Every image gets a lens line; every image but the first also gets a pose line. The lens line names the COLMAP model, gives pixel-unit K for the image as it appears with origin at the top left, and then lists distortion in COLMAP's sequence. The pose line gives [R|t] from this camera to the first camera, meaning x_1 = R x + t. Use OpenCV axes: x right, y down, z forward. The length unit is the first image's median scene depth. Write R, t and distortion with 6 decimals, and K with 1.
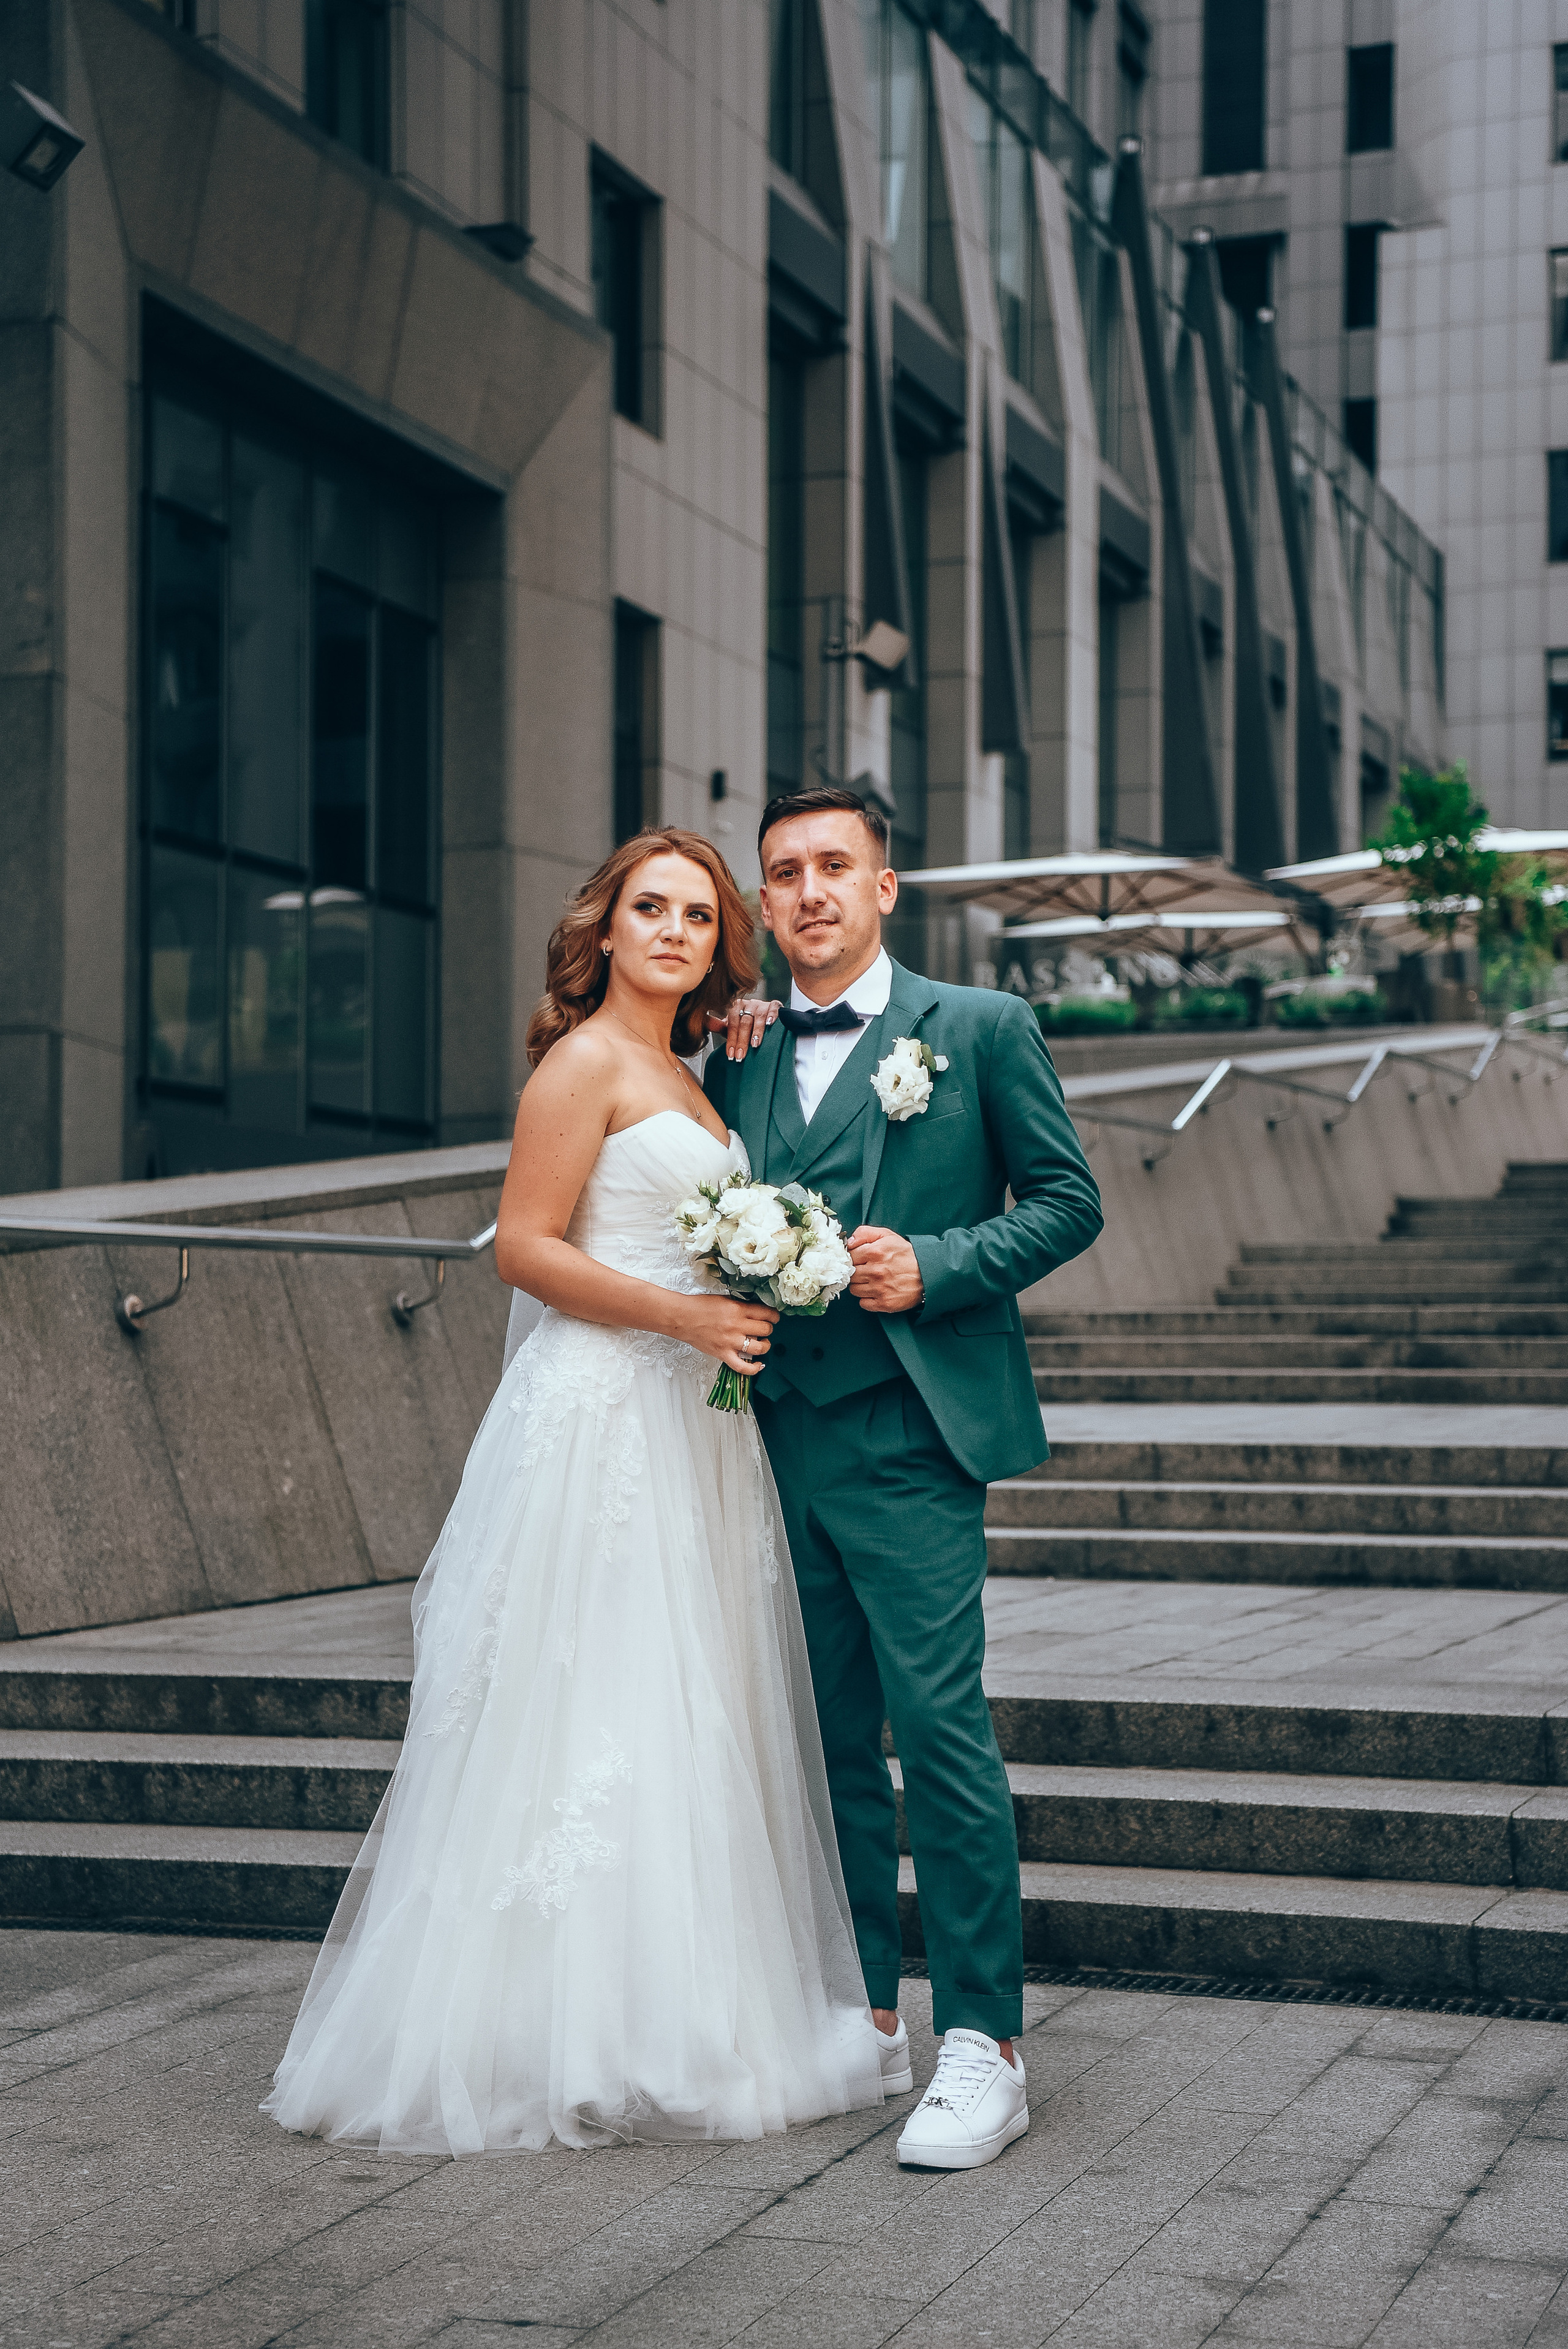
lens RADIAL K [[3714.5, 0, 780.4], [0, 3714.5, 1170.0], [0, 0, 1]] dist [0.201587, 0.000000]
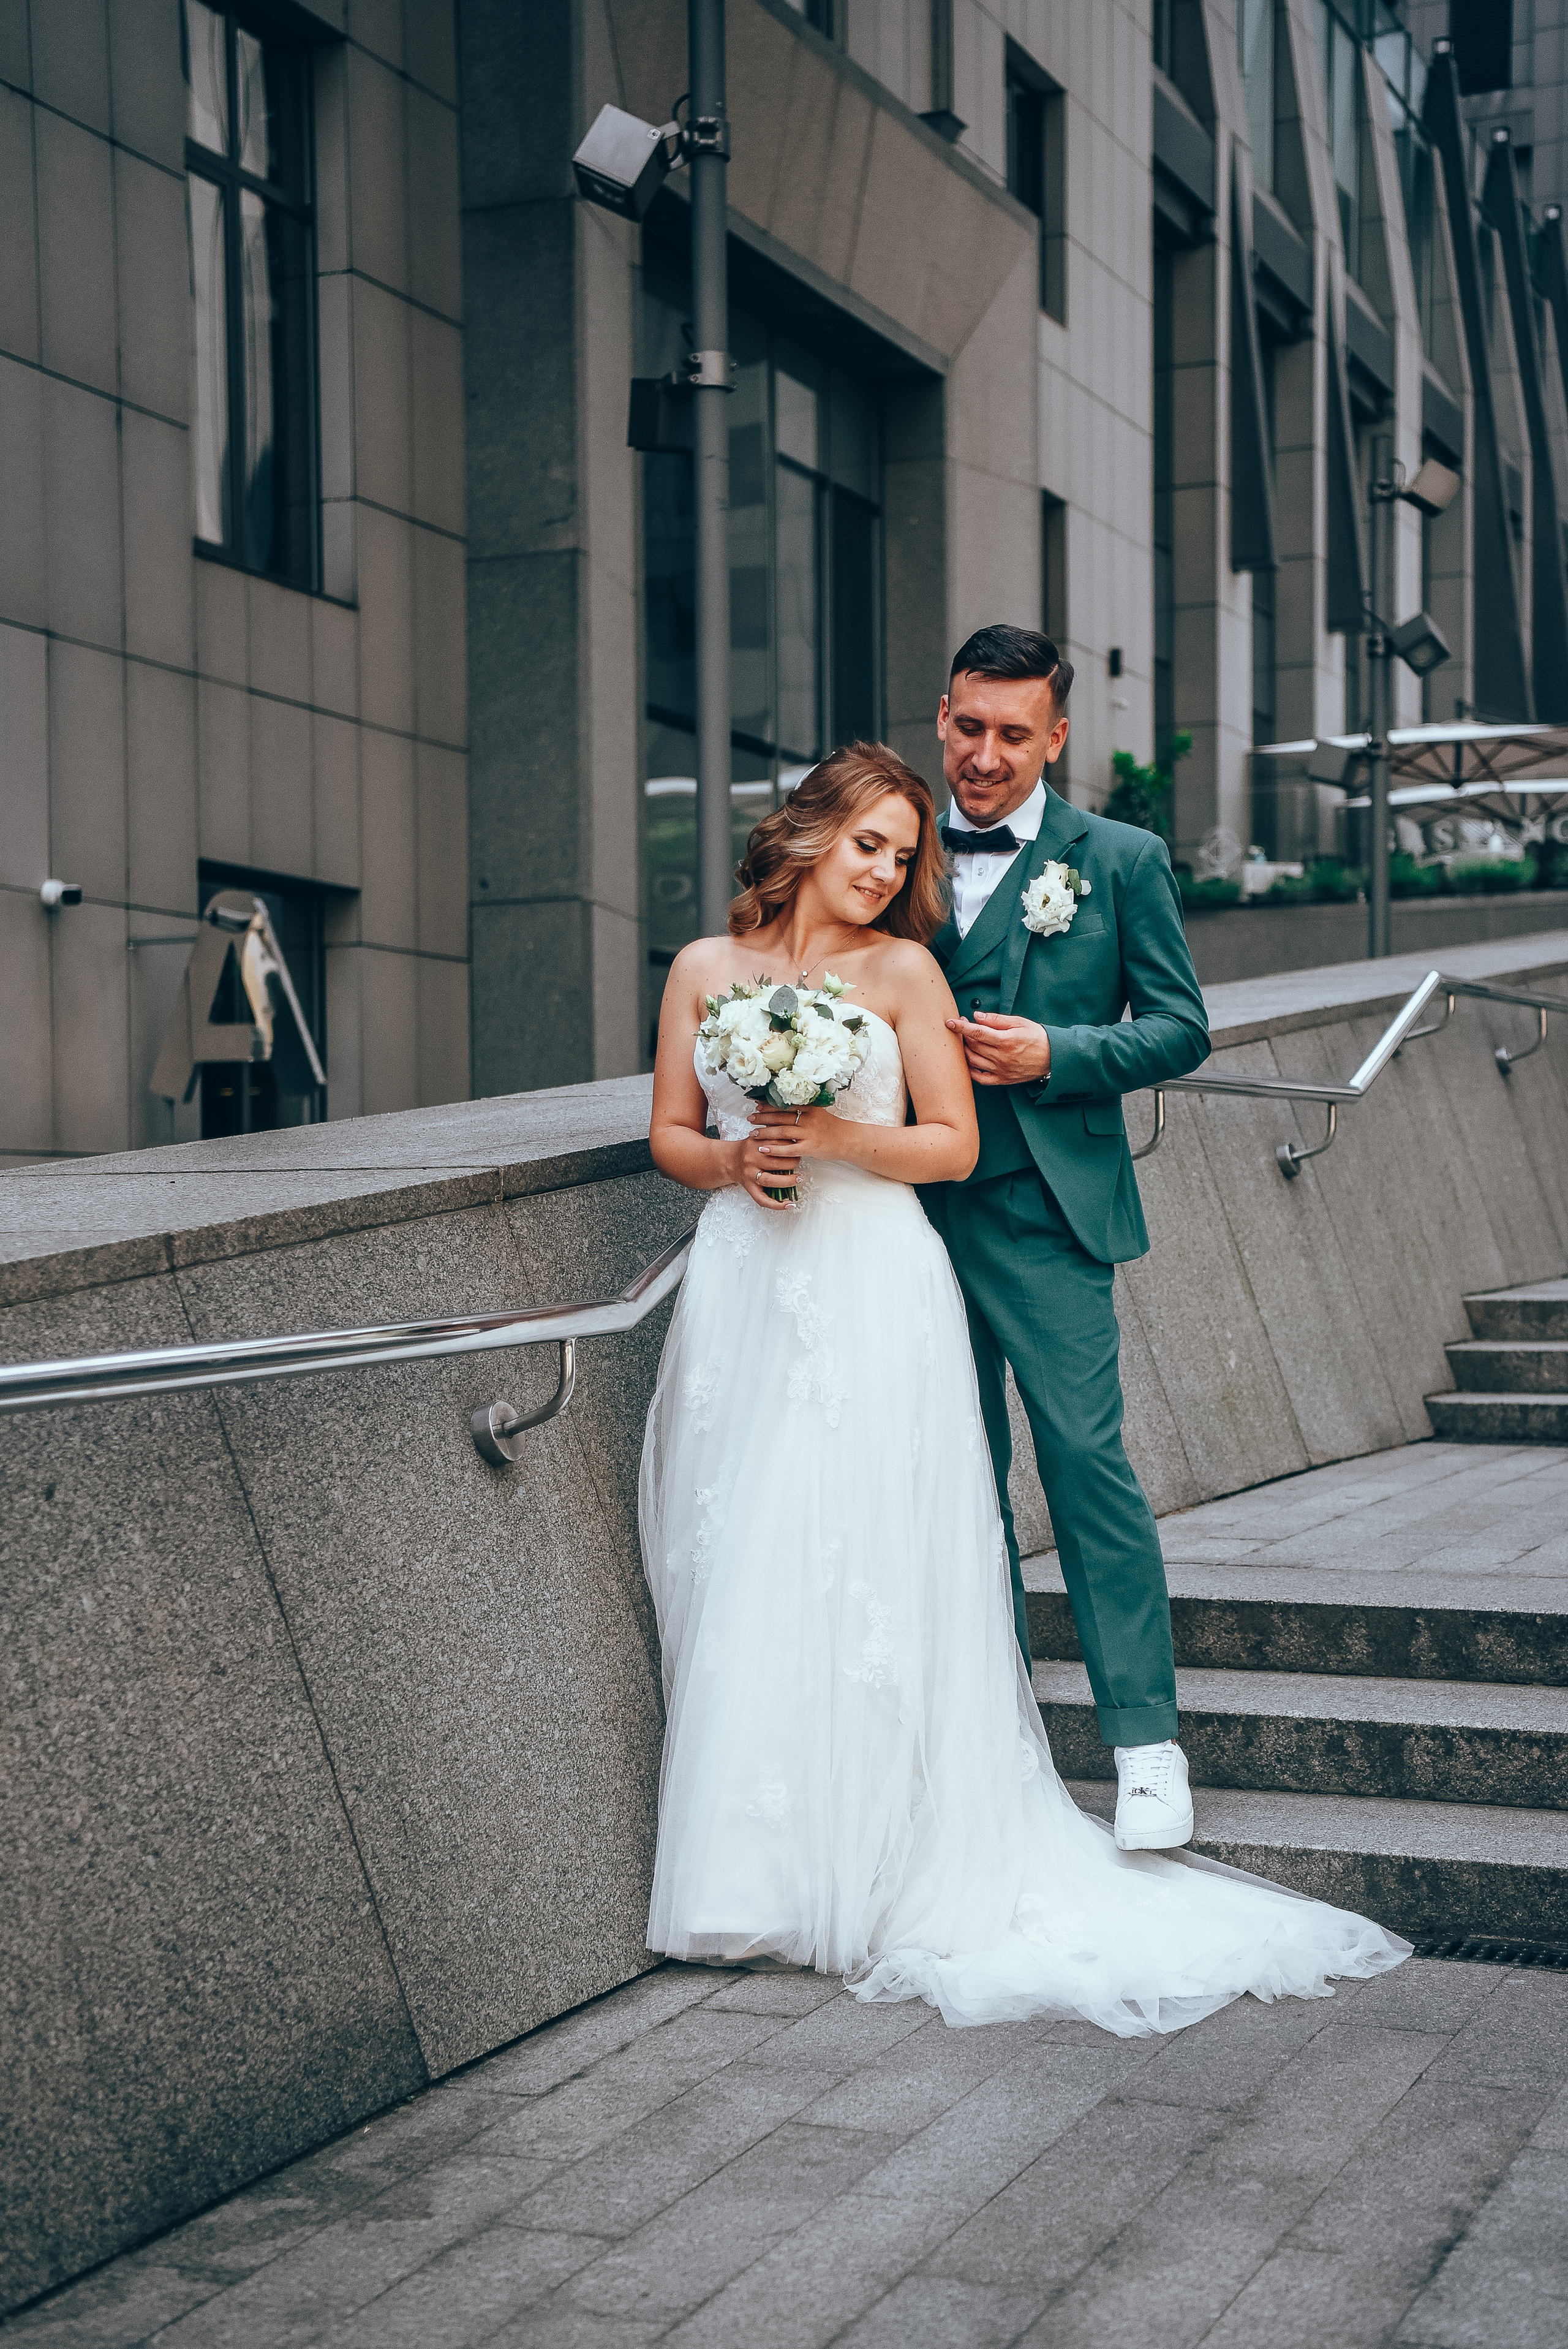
lens RADIAL K [[3296.8, 0, 779.7], [0, 3296.8, 1175.9], [0, 0, 1]] dist [0.182267, 0.000000]
pose [[0.997784, -0.013394, -0.065168, -0.062547], [0.015997, 0.999088, 0.039579, 0.002774], [0.064578, -0.040534, 0.997089, 0.071281]]
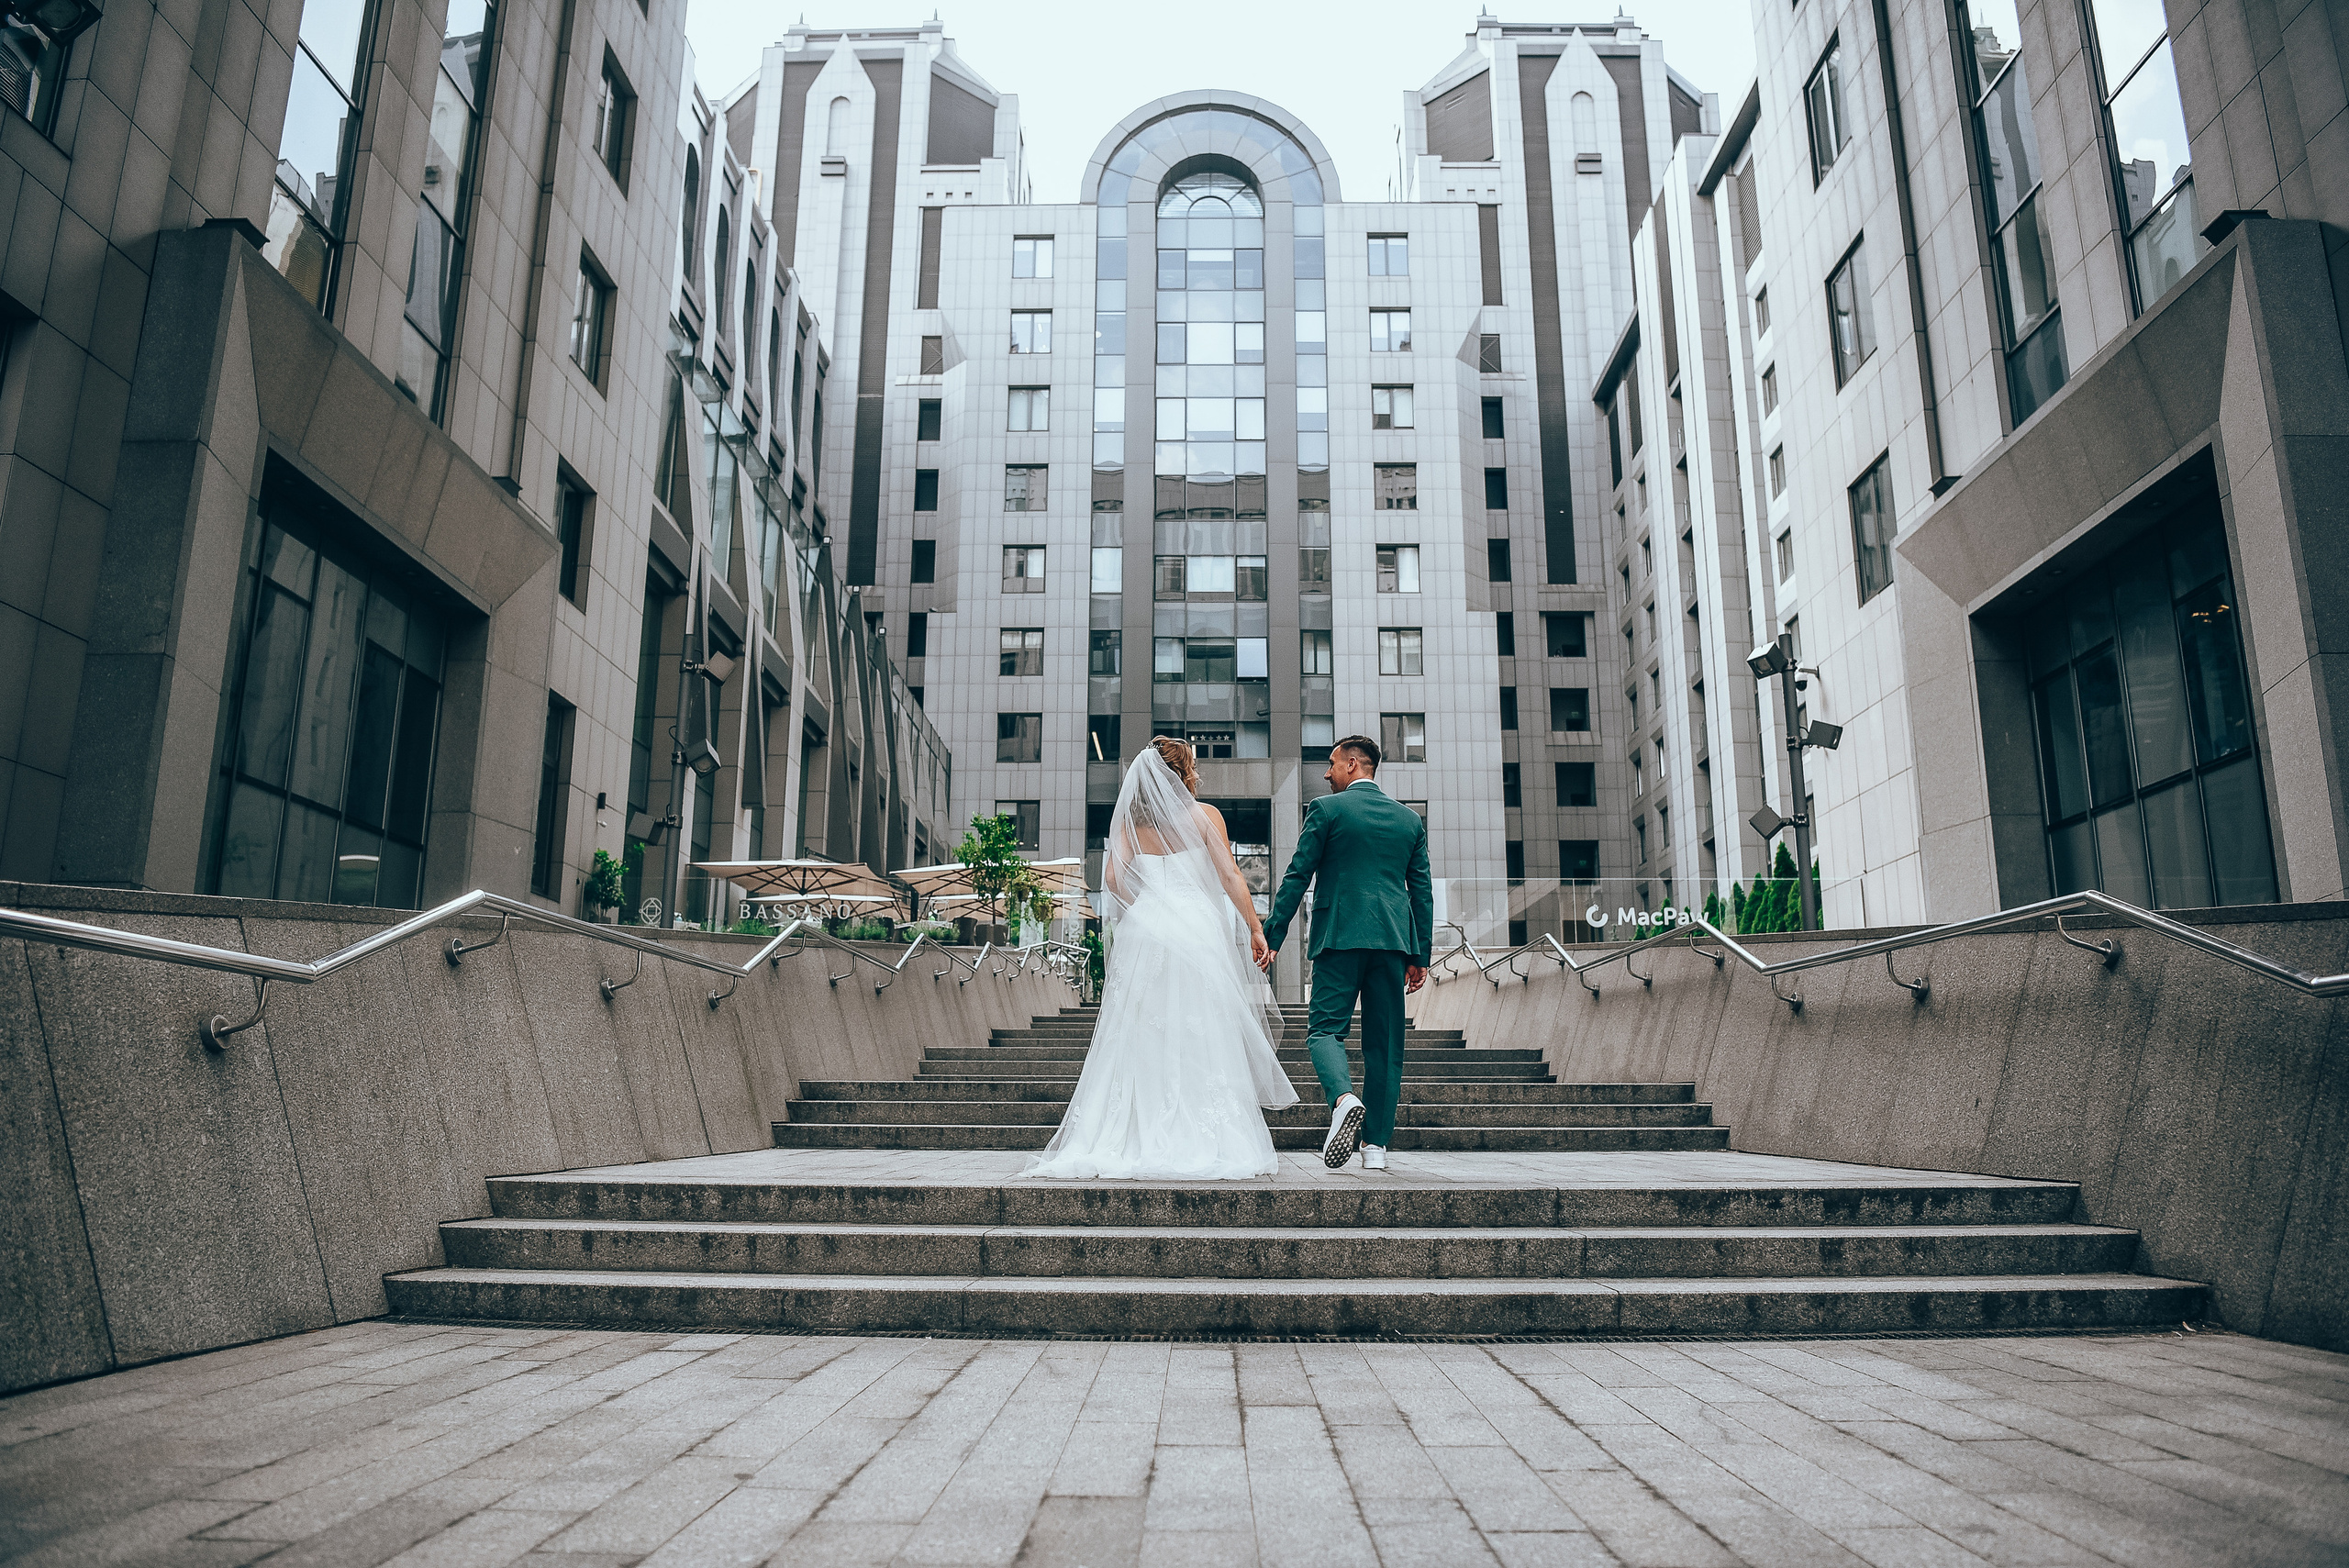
lens RADIAL K [[1621.1, 0, 1158.6], [0, 1621.1, 770.1], [0, 0, 1]] dist [-0.055773, -0.001770]
pose [[0.947946, 0.075617, 0.309323, -0.003564], [-0.022930, 0.985084, -0.170540, 0.012664], [-0.317605, 0.154570, 0.935540, 0.205048]]
